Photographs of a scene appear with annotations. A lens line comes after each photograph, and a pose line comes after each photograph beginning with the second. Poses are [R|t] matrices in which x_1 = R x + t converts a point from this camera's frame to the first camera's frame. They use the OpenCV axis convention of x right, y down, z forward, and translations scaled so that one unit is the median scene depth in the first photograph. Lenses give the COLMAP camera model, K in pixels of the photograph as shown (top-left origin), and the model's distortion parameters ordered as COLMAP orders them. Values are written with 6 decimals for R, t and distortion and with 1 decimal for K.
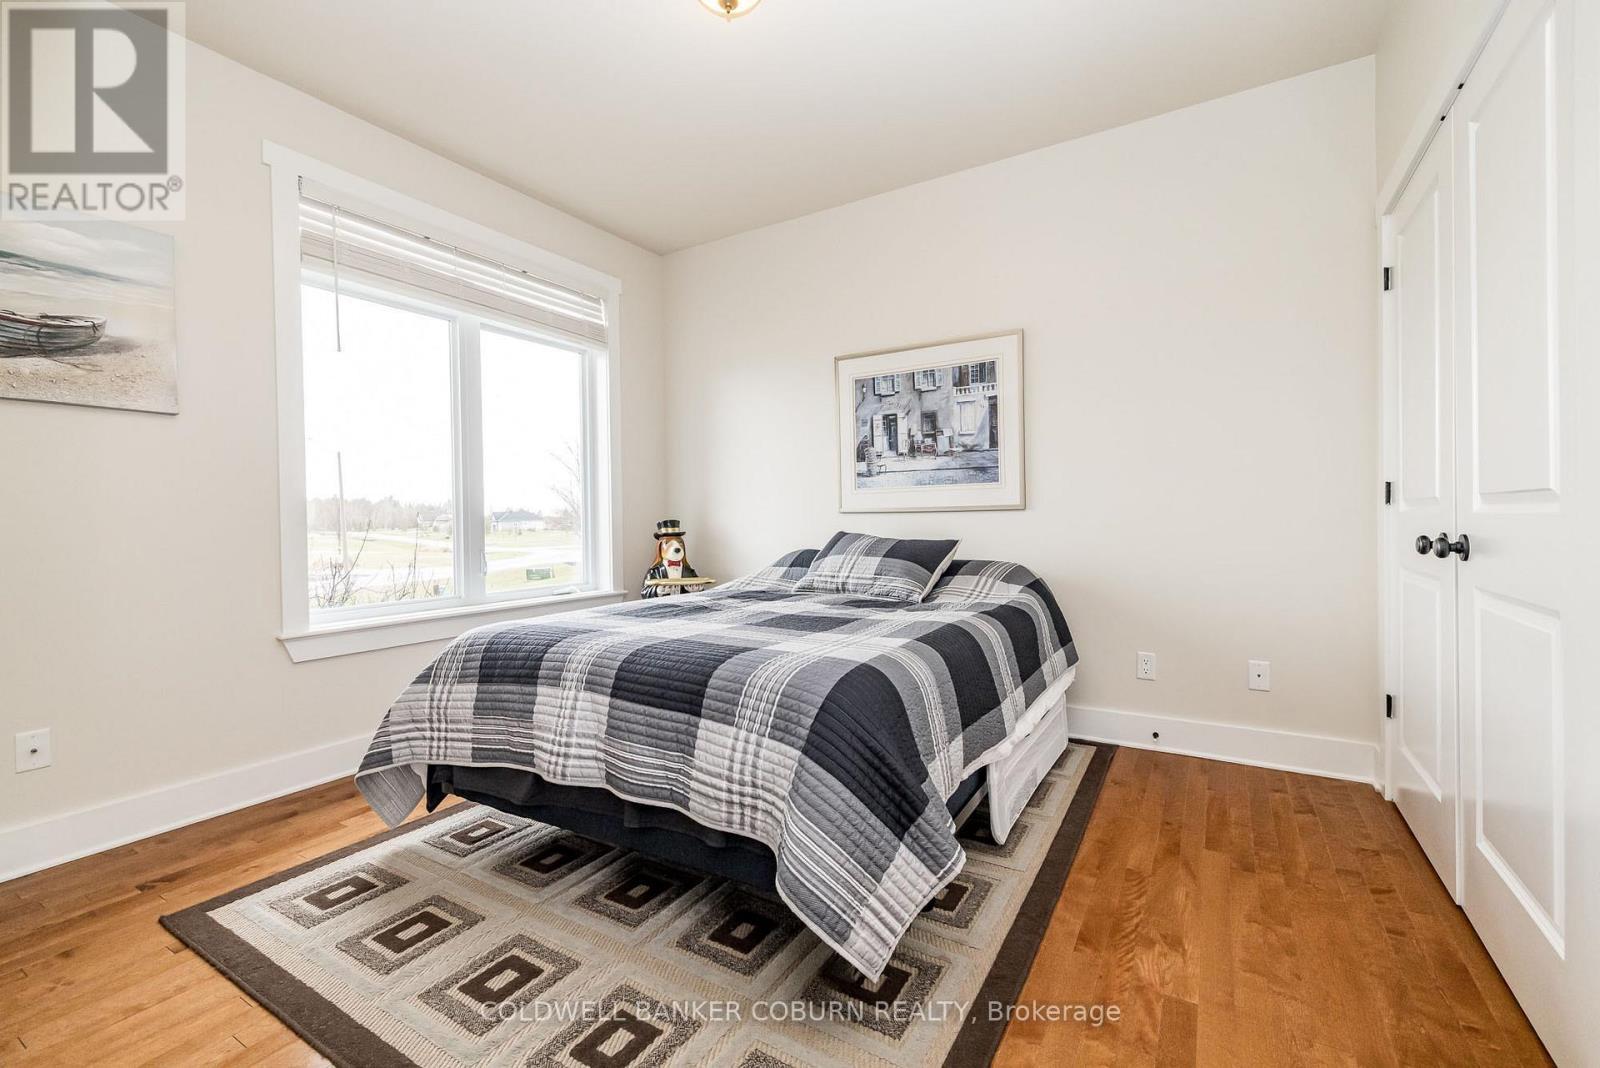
lens RADIAL K [[682.5, 0, 803.5], [0, 682.5, 526.2], [0, 0, 1]] dist [-0.002873, -0.000130]
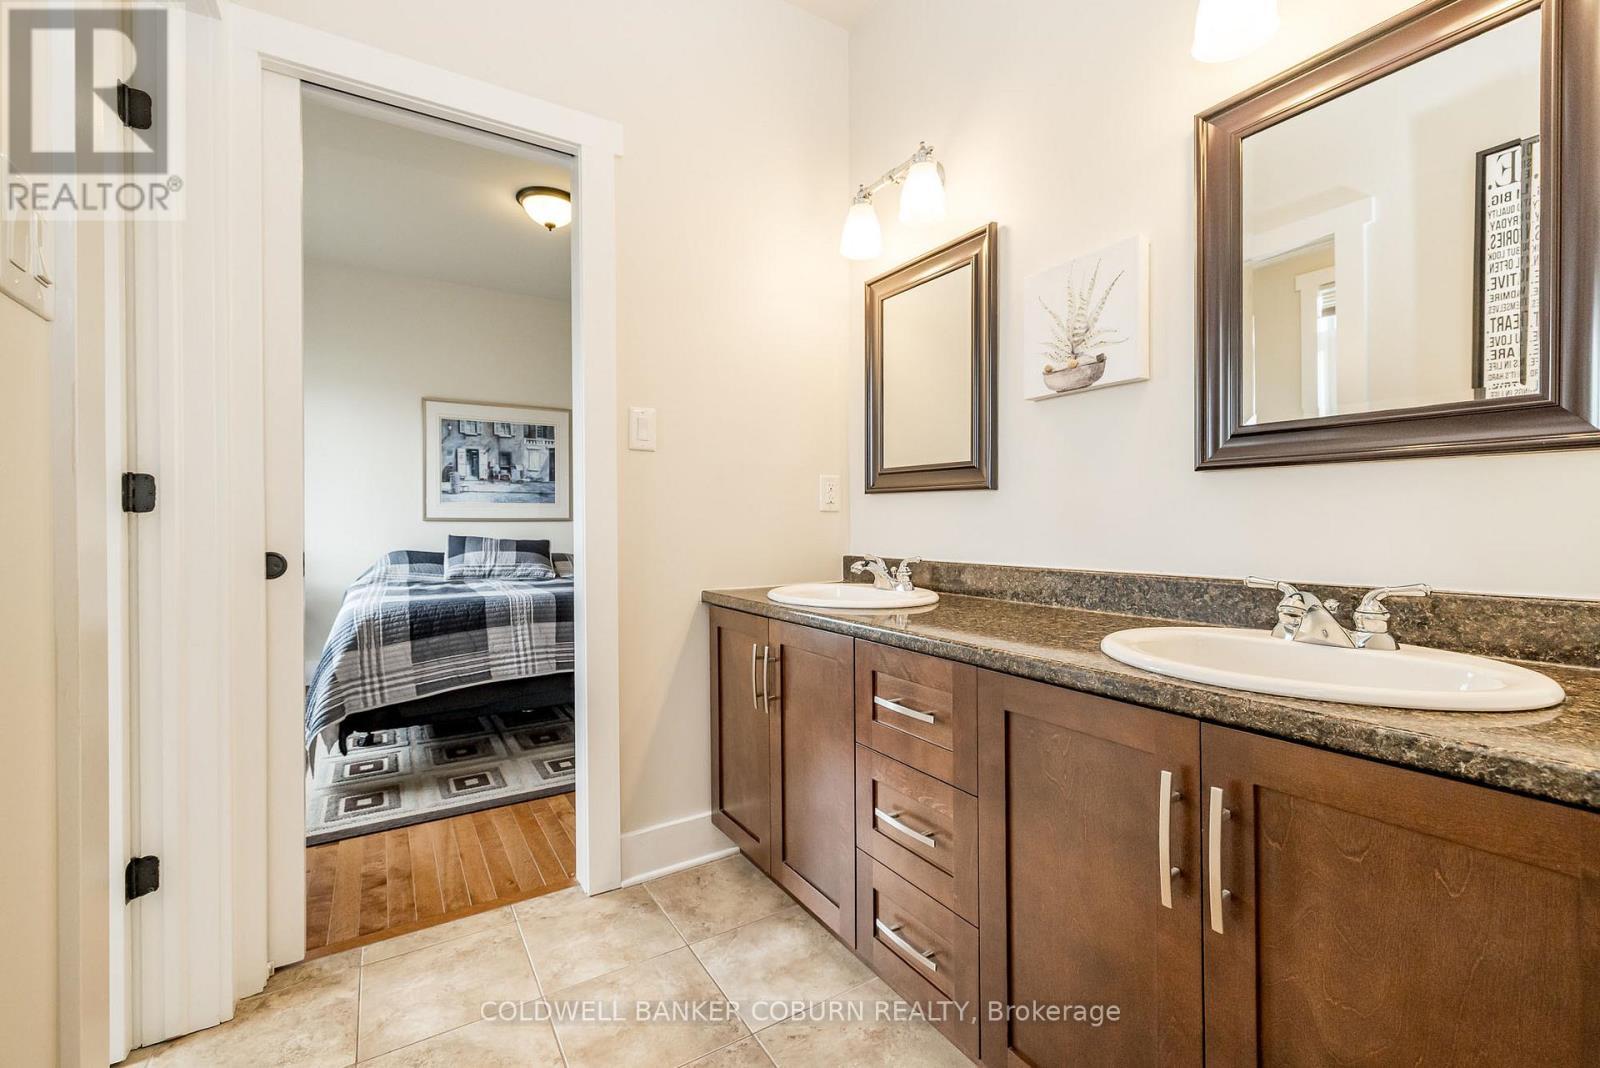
lens RADIAL K [[682.5, 0, 798.2], [0, 682.5, 528.1], [0, 0, 1]] dist [-0.002873, -0.000130]
pose [[0.452102, 0.007030, 0.891938, -0.822477], [0.004959, 0.999934, -0.010395, 0.011024], [-0.891952, 0.009123, 0.452038, -0.201545]]
